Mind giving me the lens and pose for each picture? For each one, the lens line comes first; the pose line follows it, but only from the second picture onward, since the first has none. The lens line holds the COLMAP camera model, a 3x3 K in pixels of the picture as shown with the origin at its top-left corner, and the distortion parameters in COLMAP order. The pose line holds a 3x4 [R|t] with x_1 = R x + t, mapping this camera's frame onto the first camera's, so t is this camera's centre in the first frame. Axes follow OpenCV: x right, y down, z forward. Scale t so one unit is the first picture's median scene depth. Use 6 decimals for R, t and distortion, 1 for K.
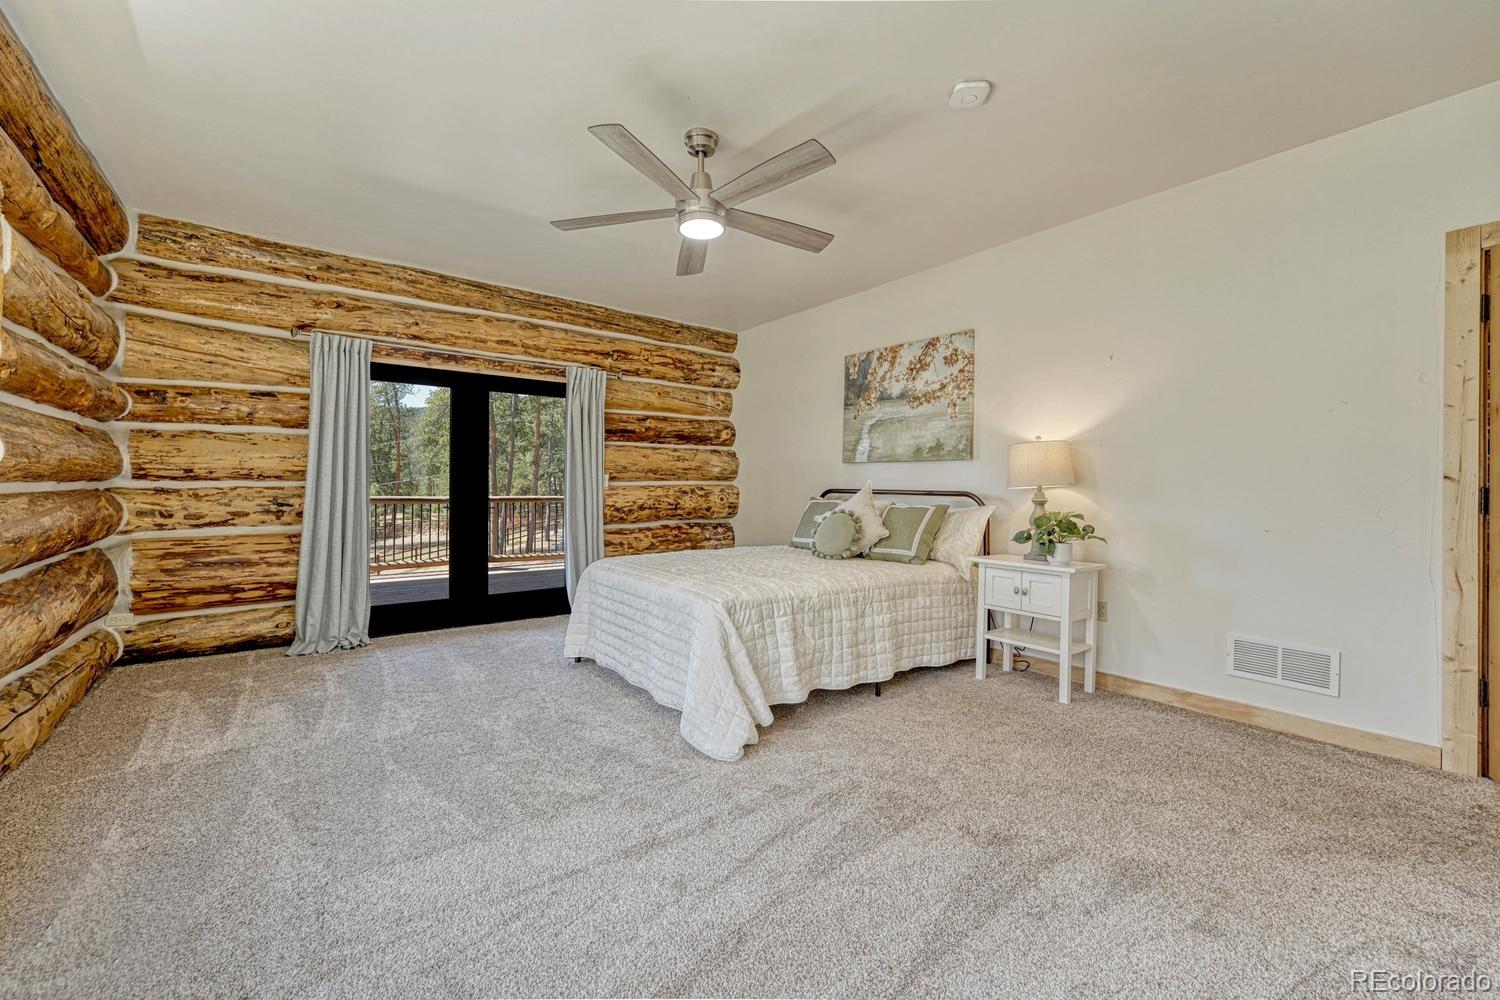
lens RADIAL K [[609.5, 0, 740.3], [0, 609.5, 491.5], [0, 0, 1]] dist [-0.015850, 0.003279]
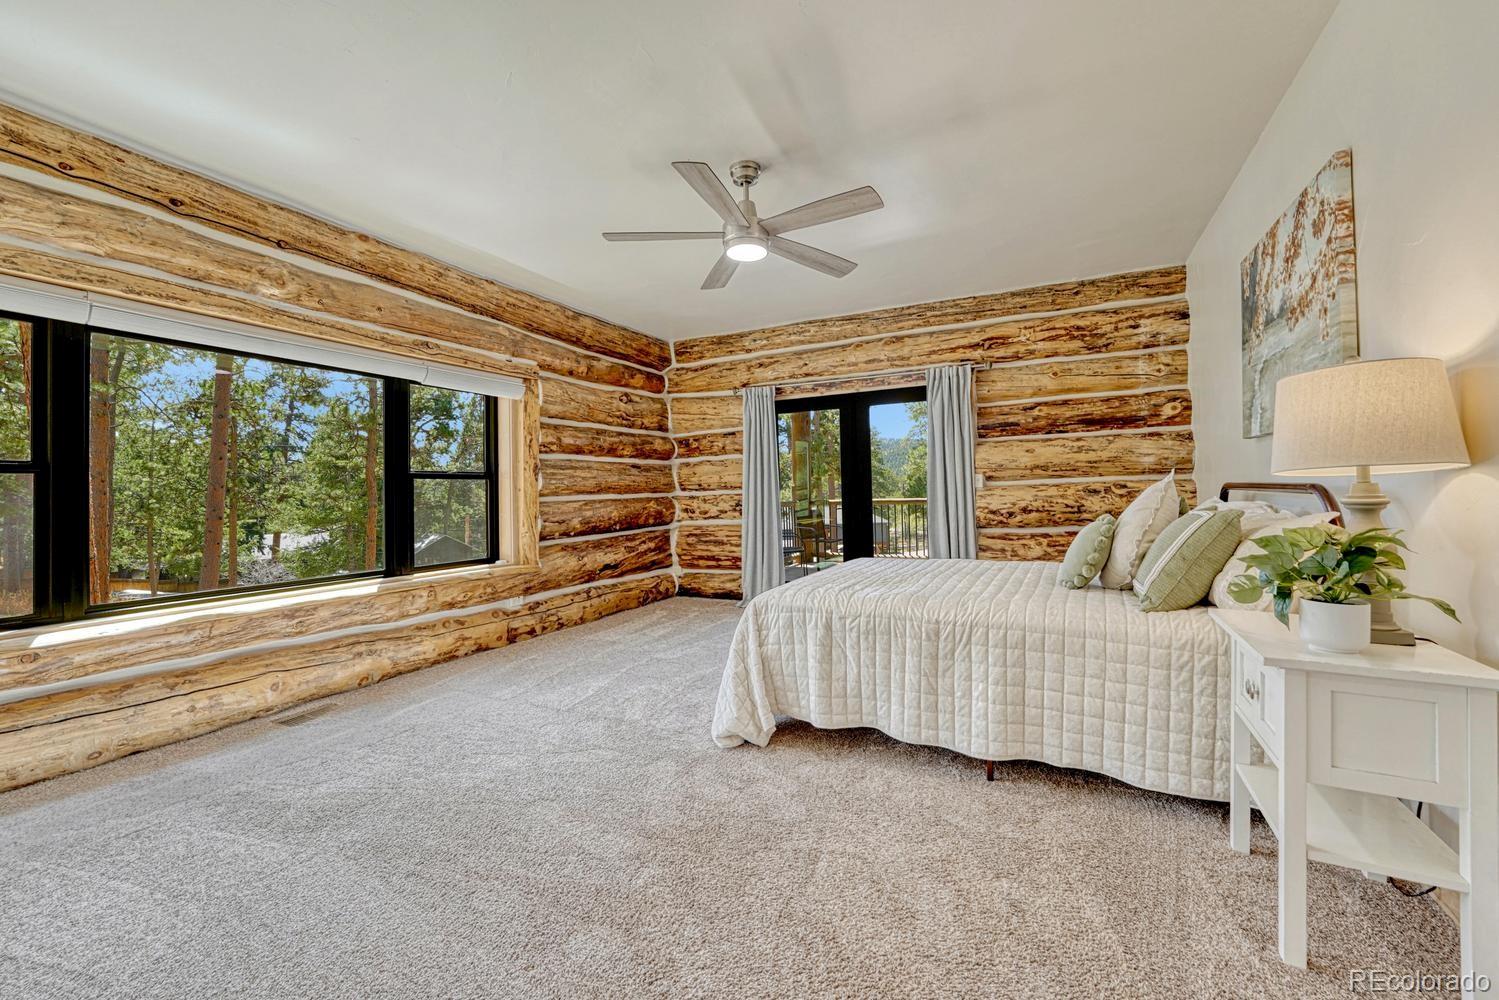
lens RADIAL K [[609.1, 0, 740.5], [0, 609.1, 486.5], [0, 0, 1]] dist [-0.015850, 0.003279]
pose [[0.420021, -0.024544, -0.907182, 0.534073], [0.017614, 0.999666, -0.018891, 0.002472], [0.907343, -0.008044, 0.420314, 0.316055]]
